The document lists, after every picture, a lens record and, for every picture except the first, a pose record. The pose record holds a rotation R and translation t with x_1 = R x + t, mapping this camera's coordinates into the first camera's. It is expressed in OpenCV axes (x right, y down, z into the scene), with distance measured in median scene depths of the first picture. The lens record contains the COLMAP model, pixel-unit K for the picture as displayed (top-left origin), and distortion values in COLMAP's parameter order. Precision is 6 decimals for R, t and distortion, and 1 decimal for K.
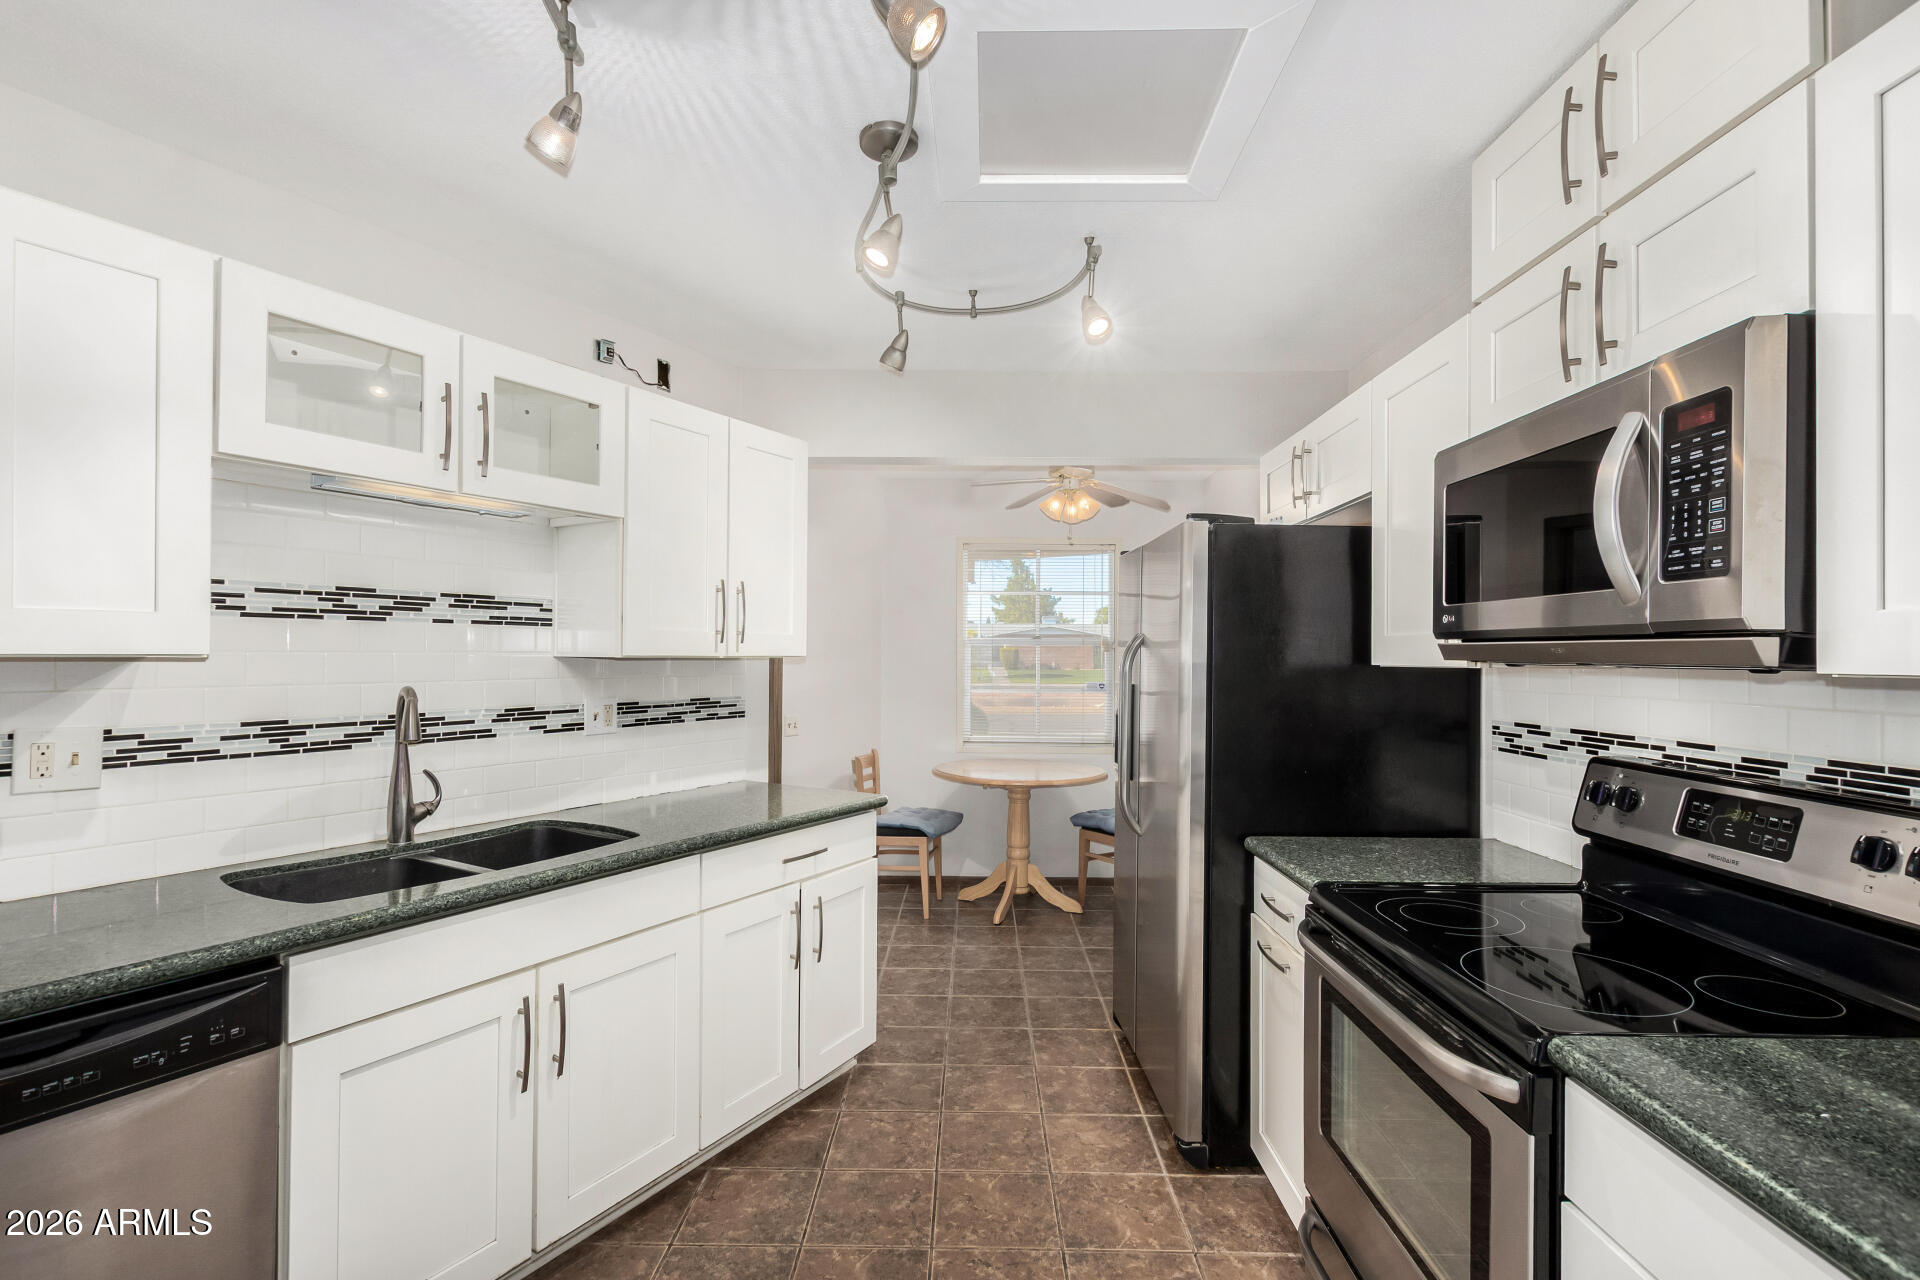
lens RADIAL K [[884.8, 0, 962.4], [0, 884.8, 646.7], [0, 0, 1]] dist [0.012218, -0.000057]
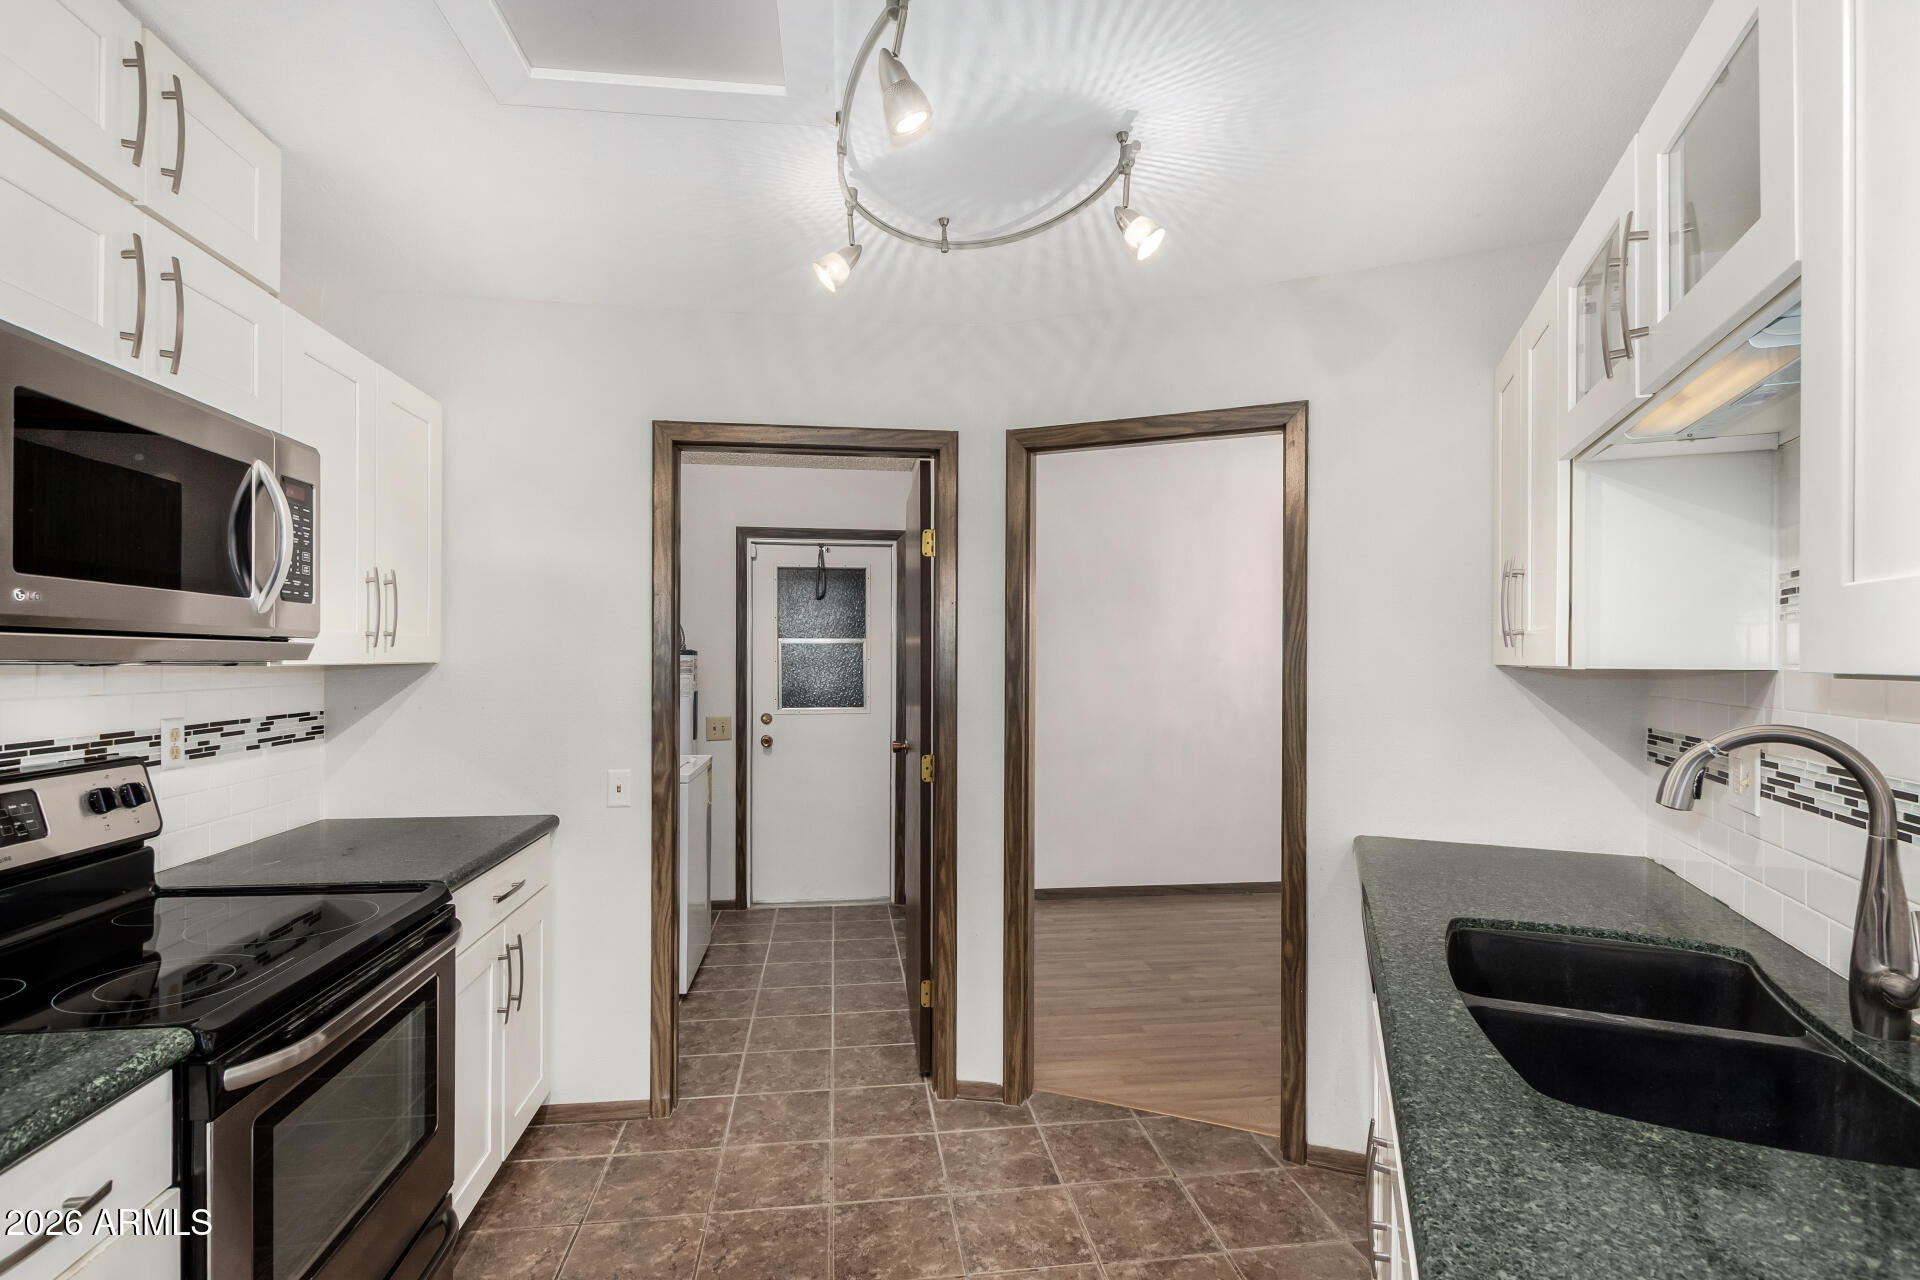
lens RADIAL K [[882.9, 0, 961.3], [0, 882.9, 651.7], [0, 0, 1]] dist [0.029362, -0.013185]
pose [[-0.987225, -0.011700, -0.158904, -0.017116], [-0.009167, 0.999819, -0.016666, 0.011923], [0.159070, -0.014997, -0.987153, 1.515248]]
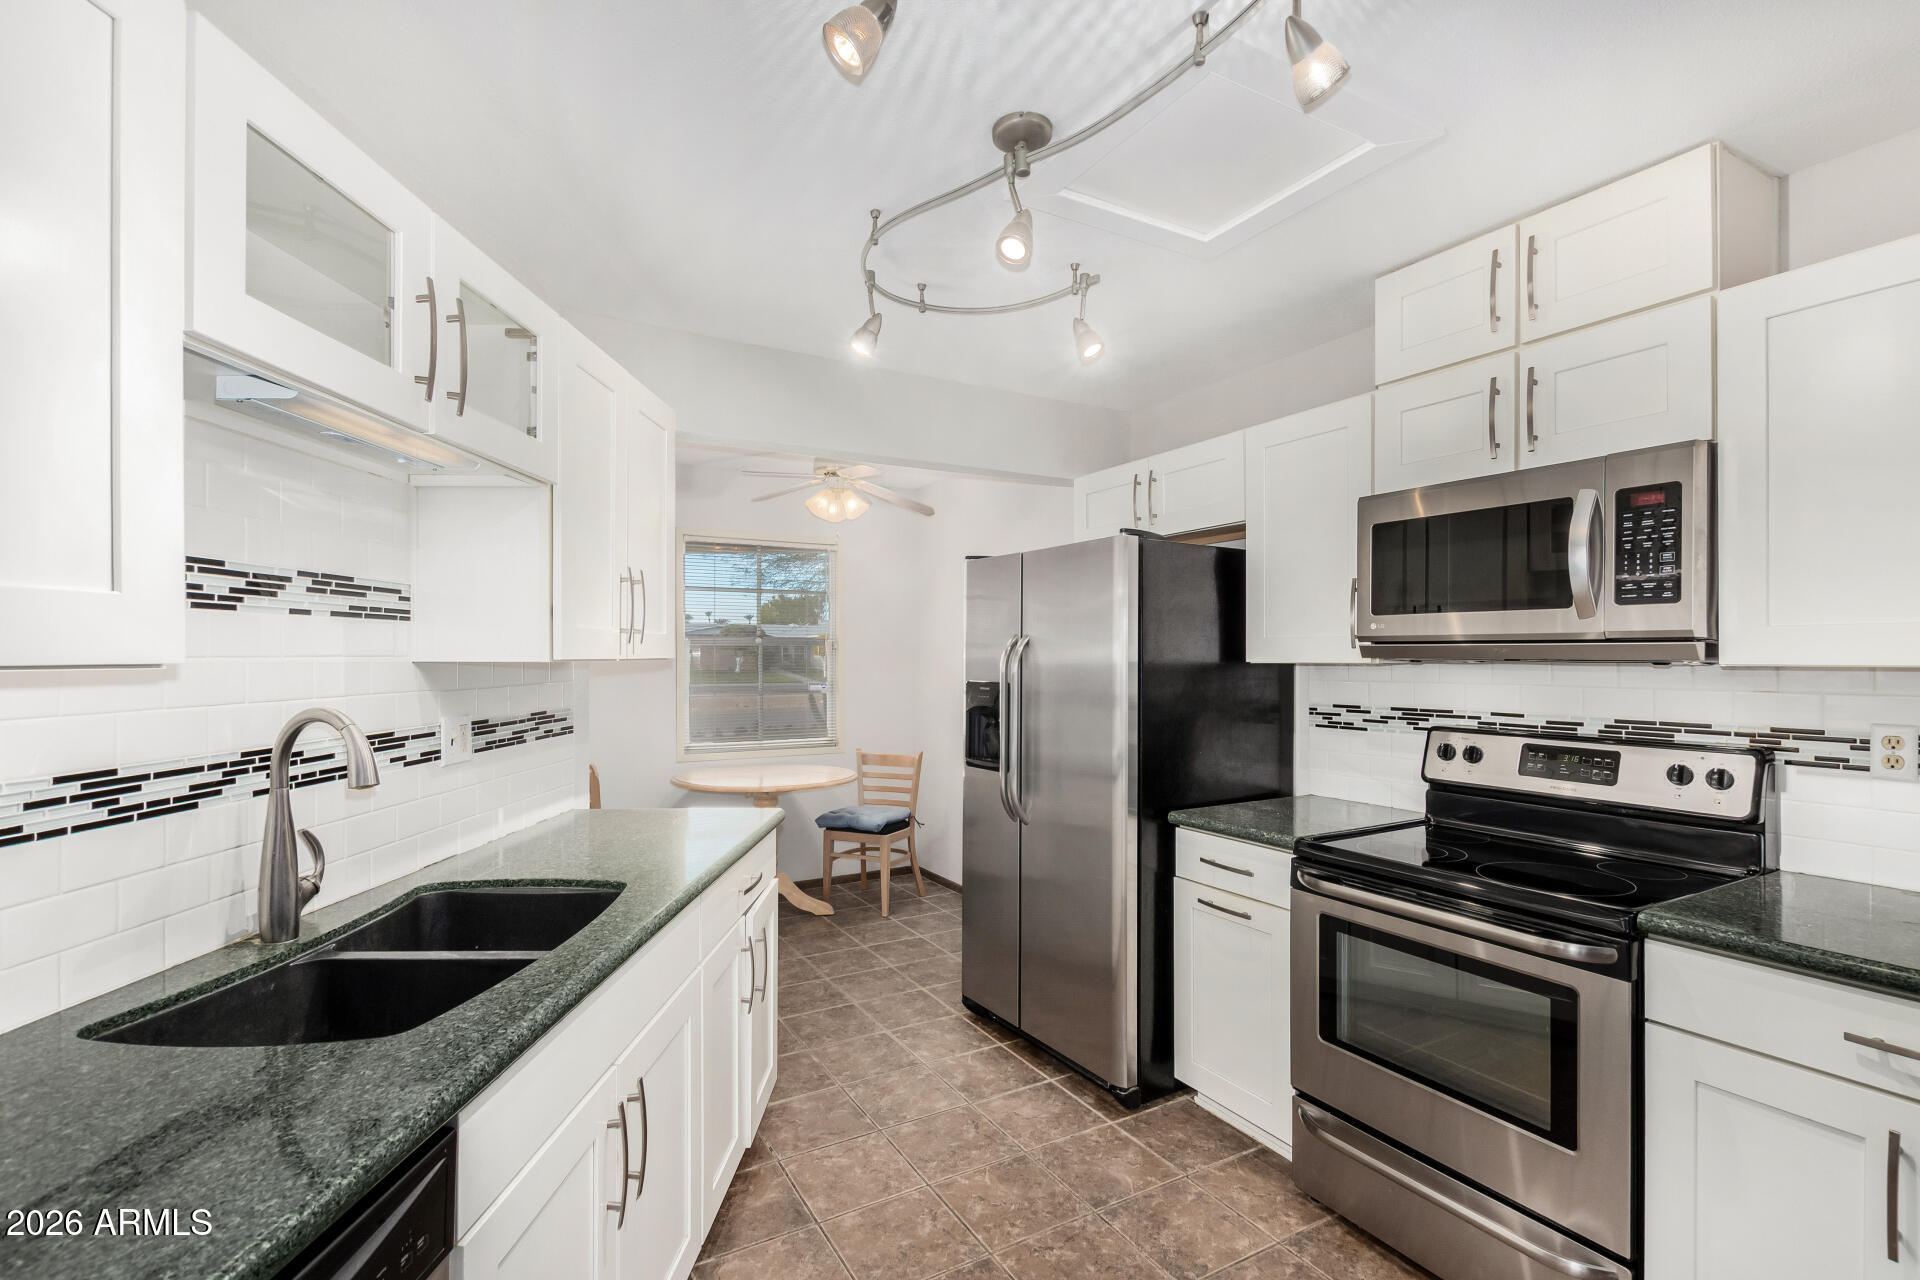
lens RADIAL K [[882.9, 0, 961.3], [0, 882.9, 651.7], [0, 0, 1]] dist [0.029362, -0.013185]
pose [[0.858128, -0.004095, 0.513419, -0.564674], [0.000450, 0.999974, 0.007222, -0.003026], [-0.513435, -0.005966, 0.858108, 0.164958]]
